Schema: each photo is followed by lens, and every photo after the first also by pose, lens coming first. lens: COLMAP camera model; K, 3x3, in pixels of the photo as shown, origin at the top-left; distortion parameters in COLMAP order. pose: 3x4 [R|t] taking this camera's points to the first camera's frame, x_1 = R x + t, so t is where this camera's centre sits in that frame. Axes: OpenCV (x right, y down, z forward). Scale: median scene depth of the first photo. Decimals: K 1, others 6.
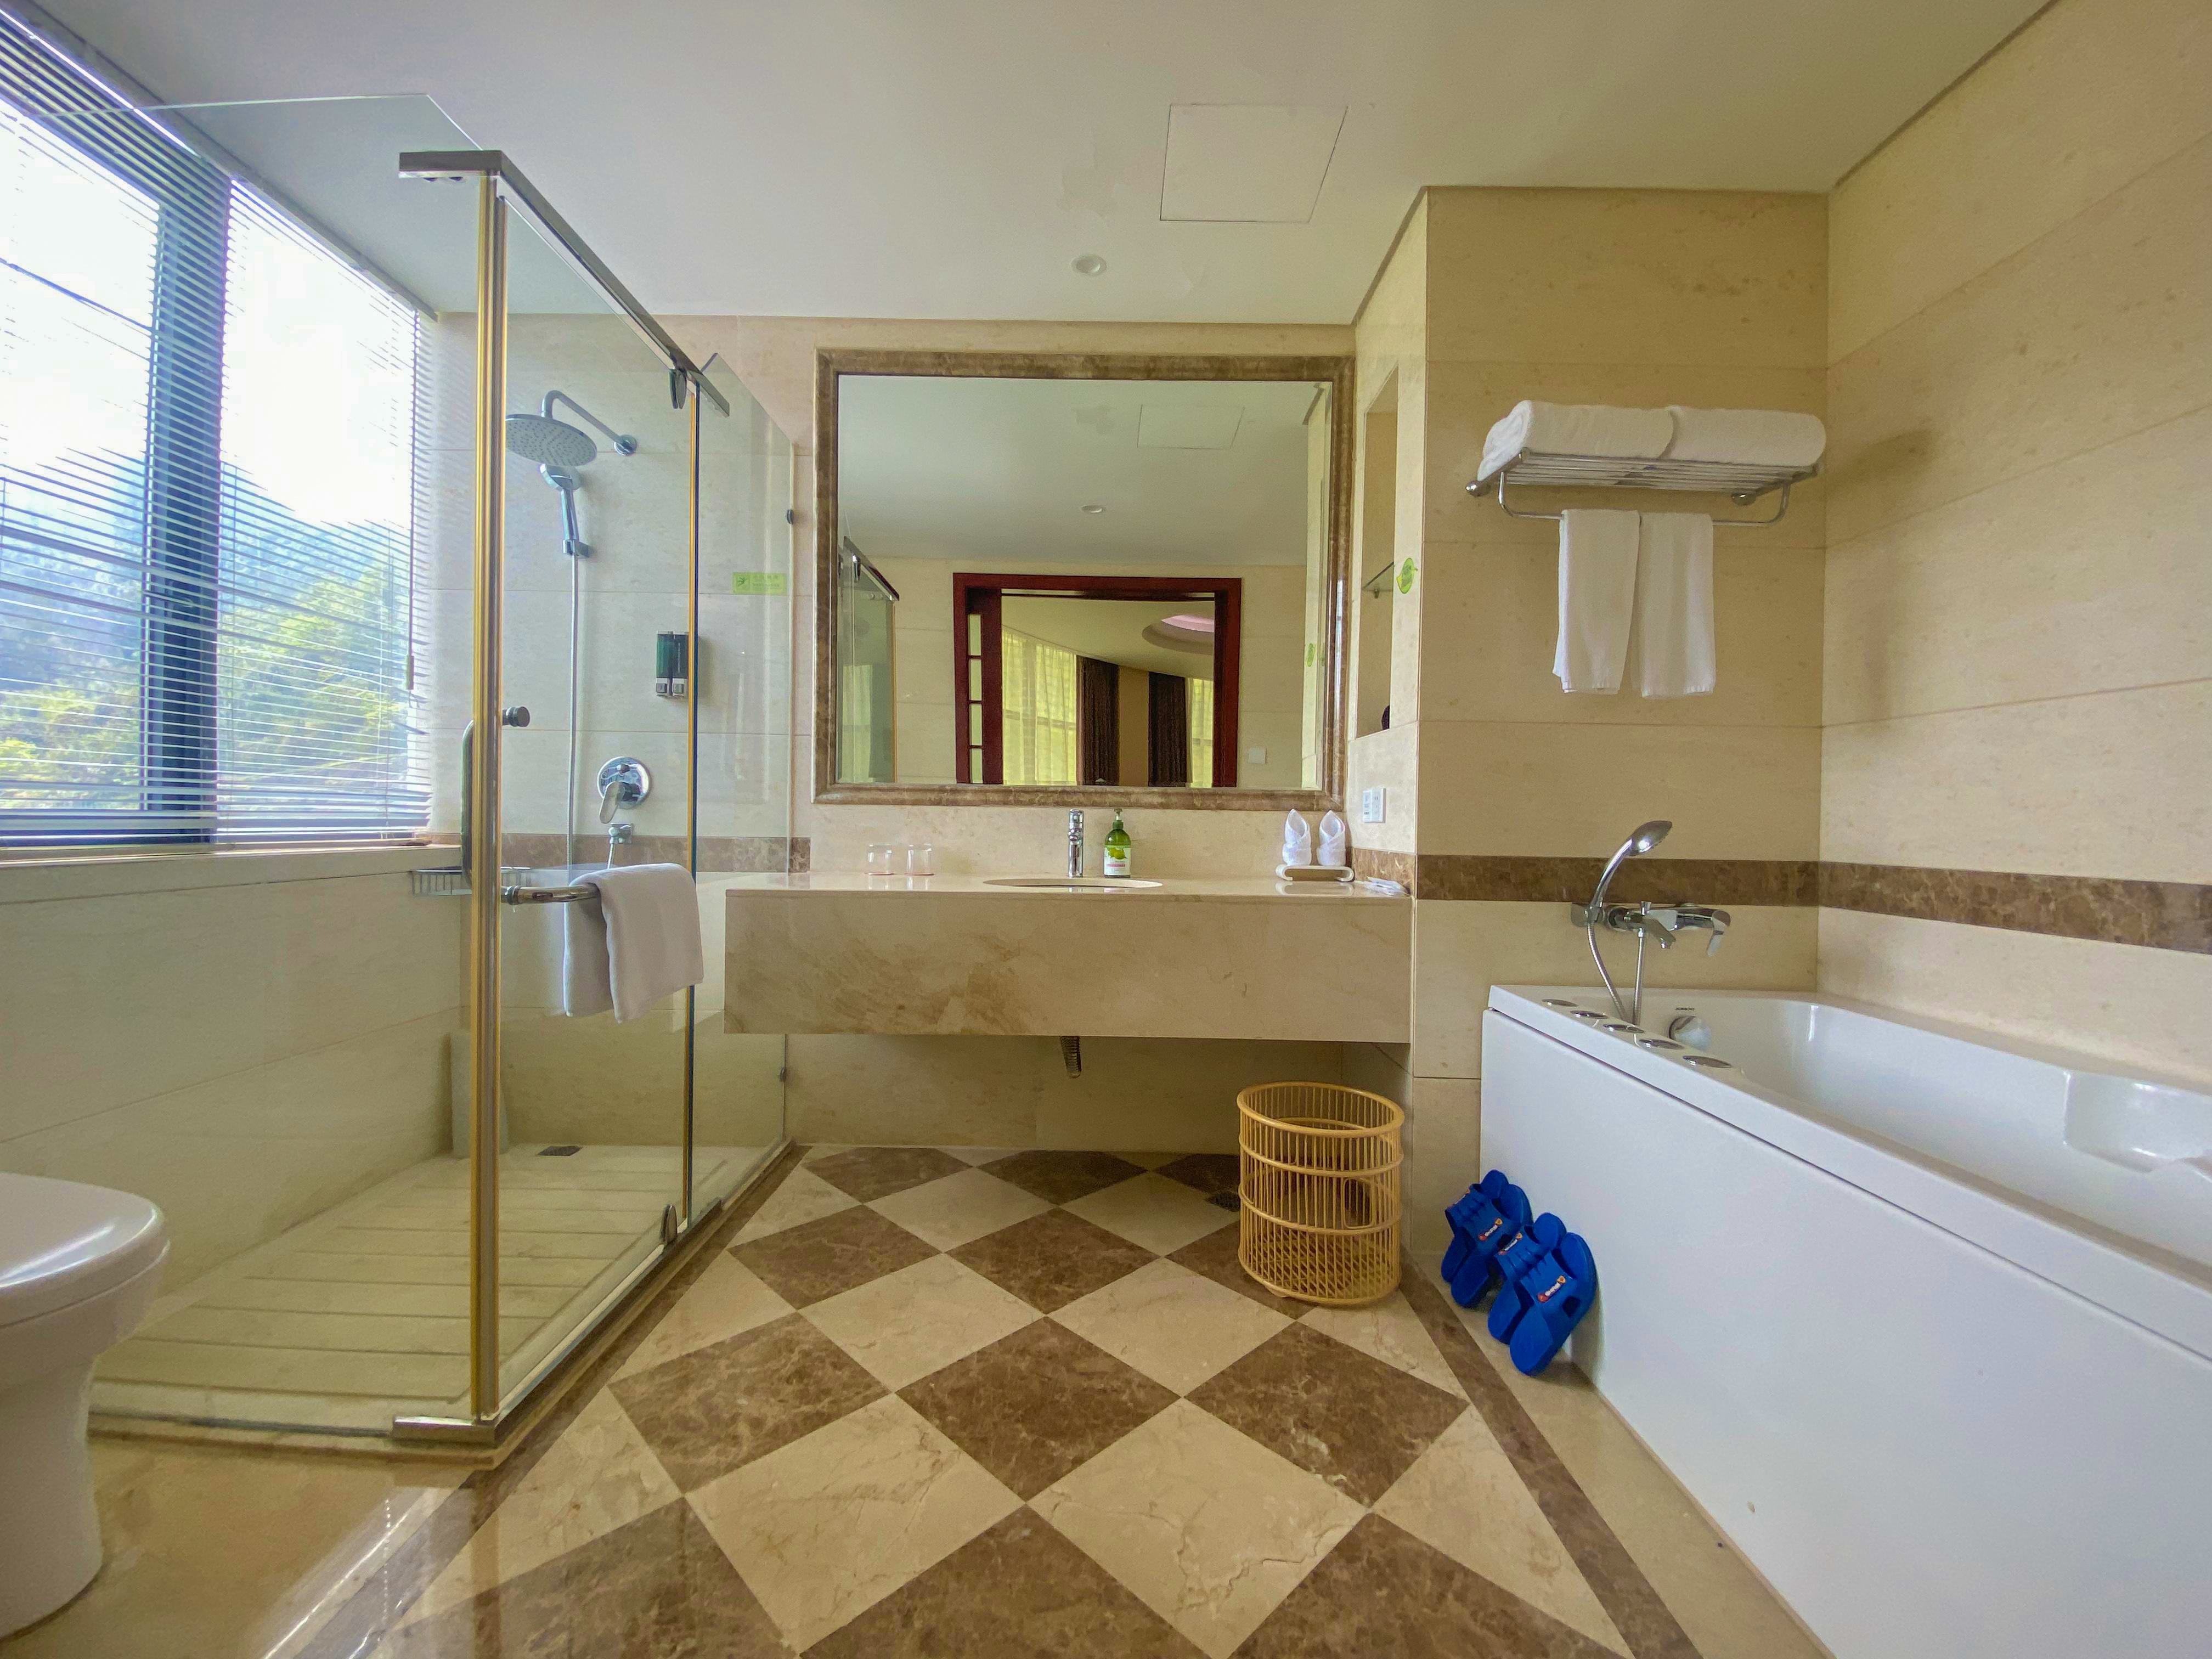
lens RADIAL K [[904.1, 0, 1110.7], [0, 904.1, 827.0], [0, 0, 1]] dist [-0.000020, 0.000001]
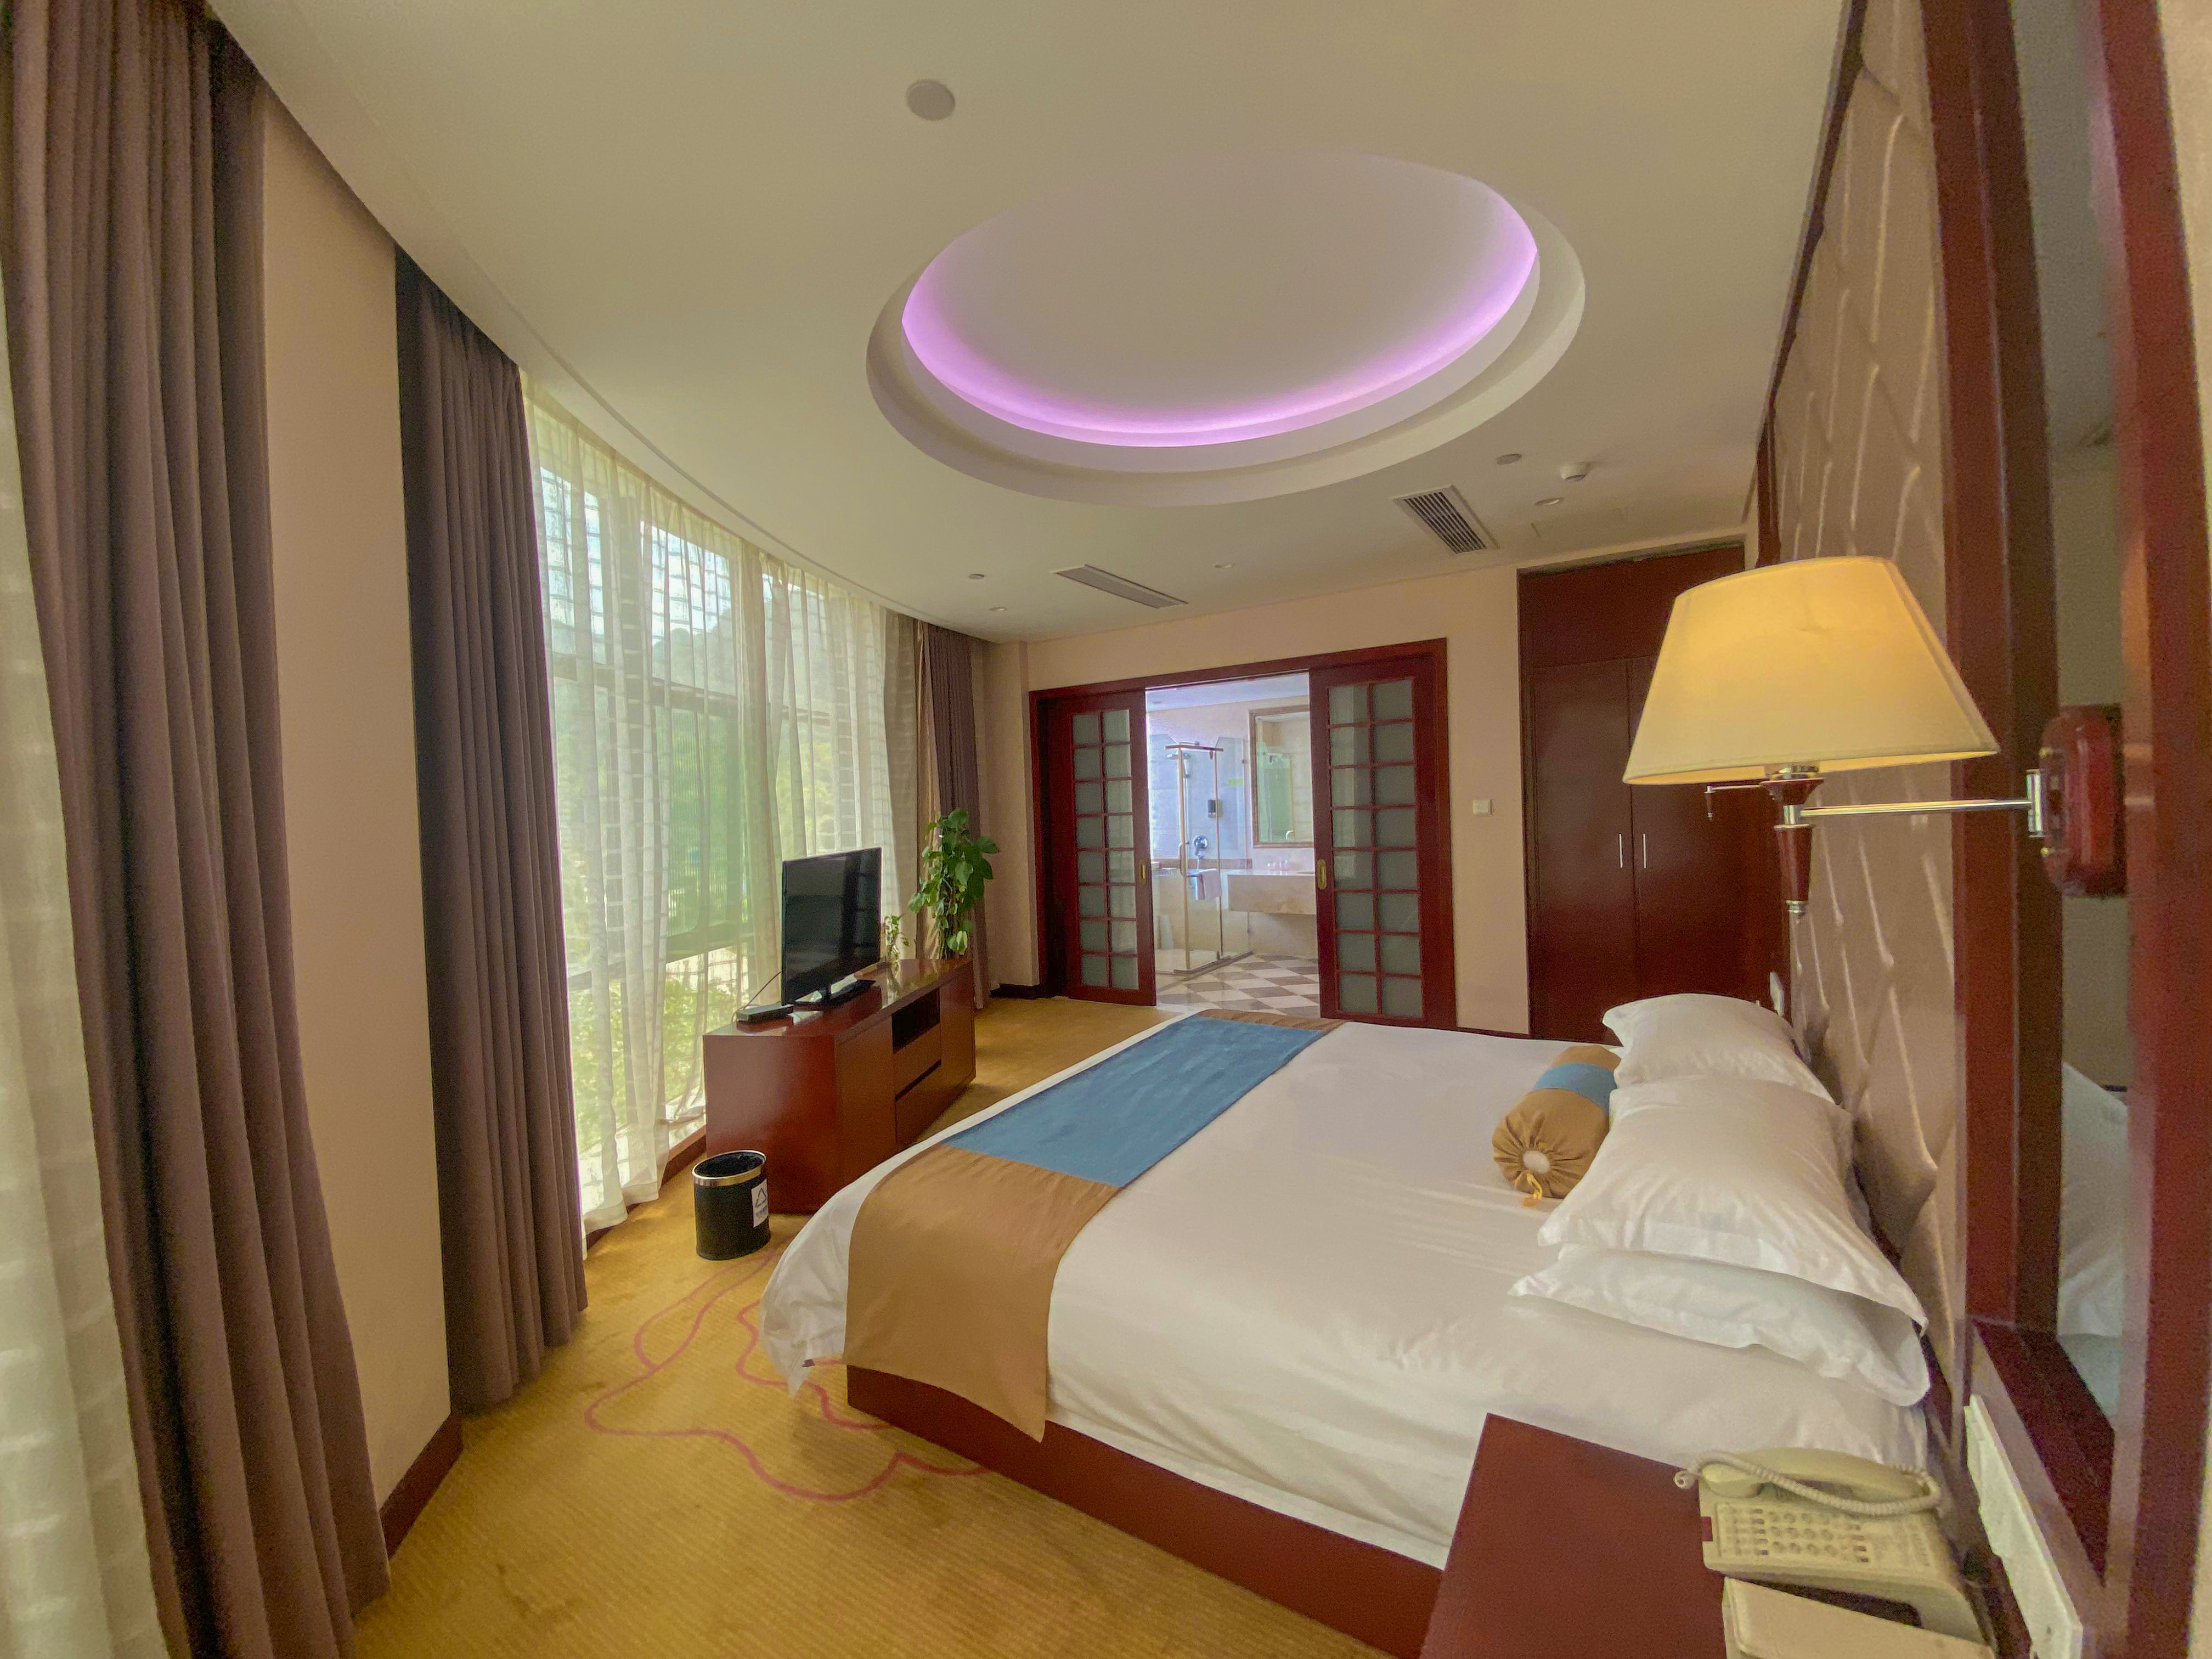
lens RADIAL K [[904.1, 0, 1105.5], [0, 904.1, 831.5], [0, 0, 1]] dist [-0.000020, 0.000001]
pose [[0.859977, -0.017107, -0.510045, 0.891870], [0.031244, 0.999328, 0.019162, -0.168268], [0.509375, -0.032415, 0.859934, -2.103275]]
